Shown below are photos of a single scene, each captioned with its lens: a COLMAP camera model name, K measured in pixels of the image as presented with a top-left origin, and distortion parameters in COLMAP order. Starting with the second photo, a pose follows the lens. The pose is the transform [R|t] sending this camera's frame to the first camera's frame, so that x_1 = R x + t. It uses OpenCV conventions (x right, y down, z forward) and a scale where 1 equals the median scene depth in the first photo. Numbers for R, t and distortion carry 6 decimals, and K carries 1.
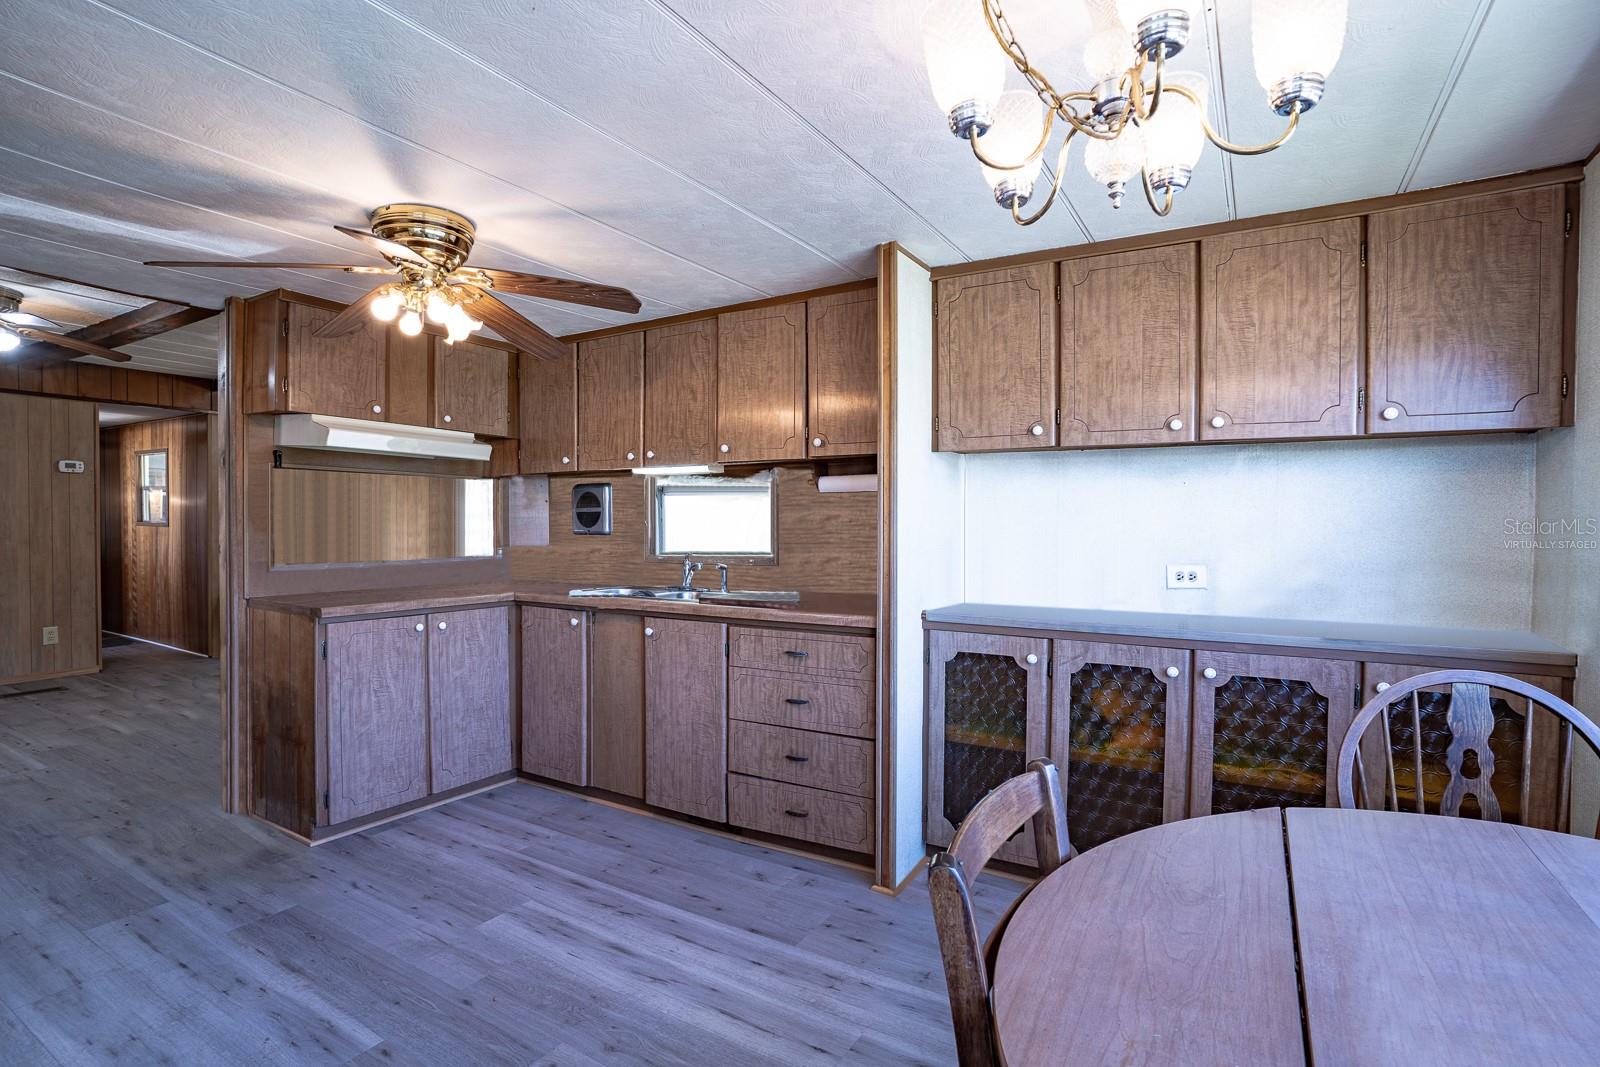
lens RADIAL K [[761.5, 0, 810.5], [0, 761.5, 535.1], [0, 0, 1]] dist [-0.045231, 0.009424]
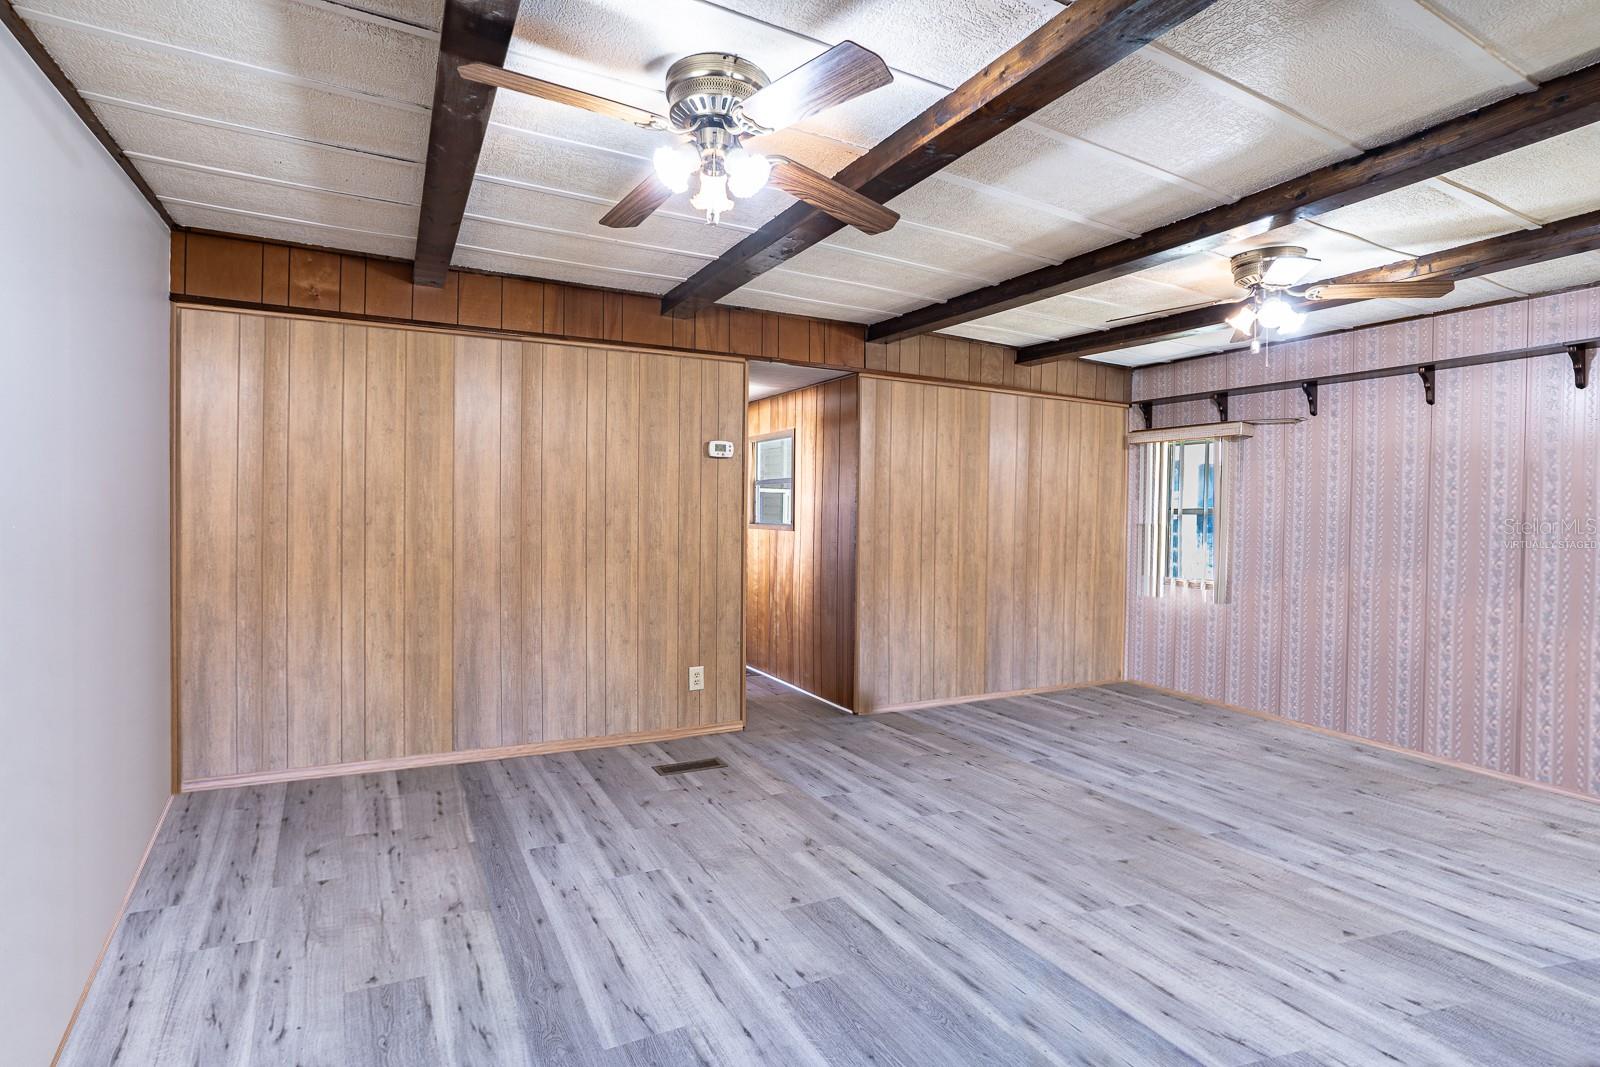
lens RADIAL K [[761.5, 0, 794.1], [0, 761.5, 534.4], [0, 0, 1]] dist [-0.045231, 0.009424]
pose [[0.855192, 0.016421, -0.518051, -0.553945], [-0.016575, 0.999853, 0.004332, -0.013243], [0.518046, 0.004881, 0.855339, 0.390571]]
